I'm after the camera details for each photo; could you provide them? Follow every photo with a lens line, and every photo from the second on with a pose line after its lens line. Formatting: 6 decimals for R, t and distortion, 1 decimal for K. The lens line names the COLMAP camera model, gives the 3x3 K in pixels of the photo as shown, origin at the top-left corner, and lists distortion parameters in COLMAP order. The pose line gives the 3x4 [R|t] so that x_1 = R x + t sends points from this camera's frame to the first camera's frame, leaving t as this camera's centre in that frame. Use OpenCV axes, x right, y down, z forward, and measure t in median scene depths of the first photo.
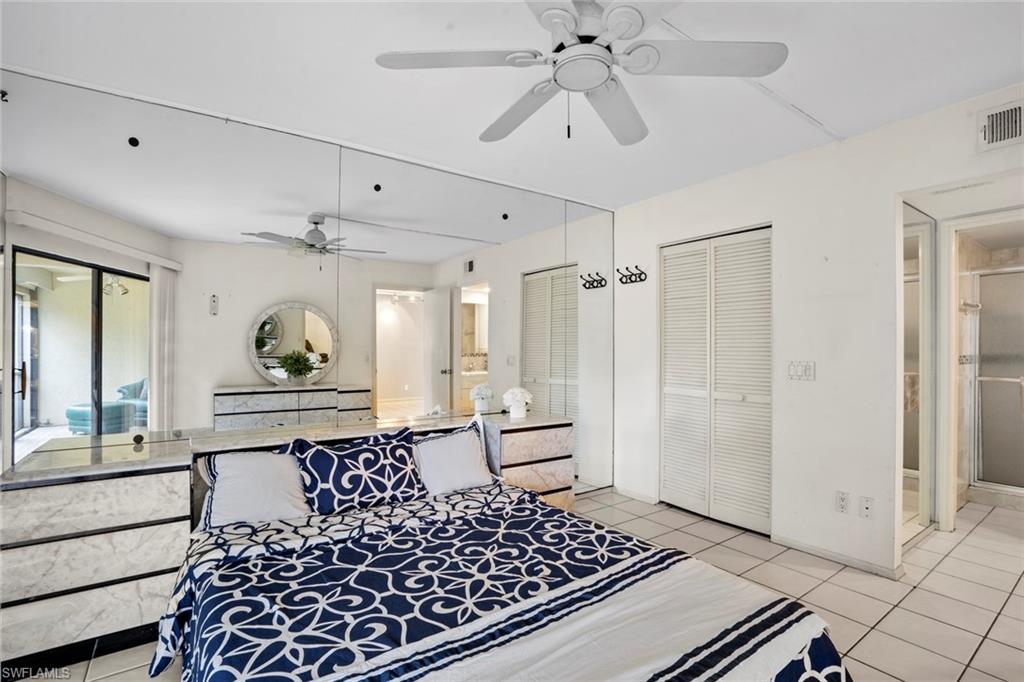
lens RADIAL K [[487.0, 0, 505.2], [0, 487.0, 343.9], [0, 0, 1]] dist [-0.065936, 0.021526]
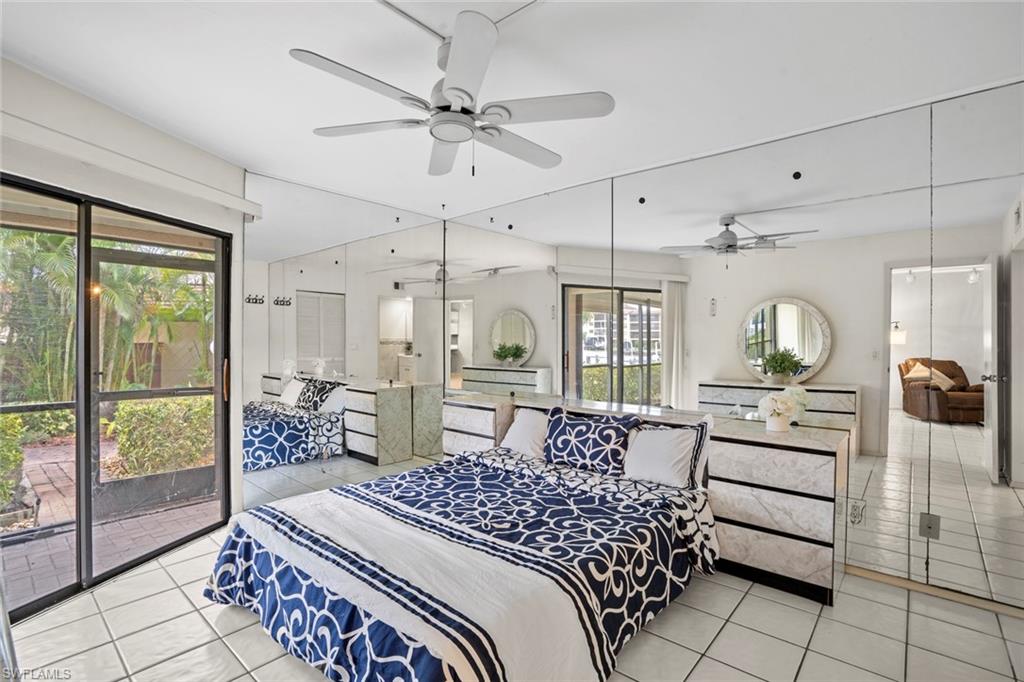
lens RADIAL K [[480.6, 0, 509.0], [0, 480.6, 343.6], [0, 0, 1]] dist [-0.038500, 0.019851]
pose [[0.213645, -0.002187, -0.976909, 1.045498], [0.013408, 0.999910, 0.000694, 0.004059], [0.976819, -0.013247, 0.213655, 0.618577]]
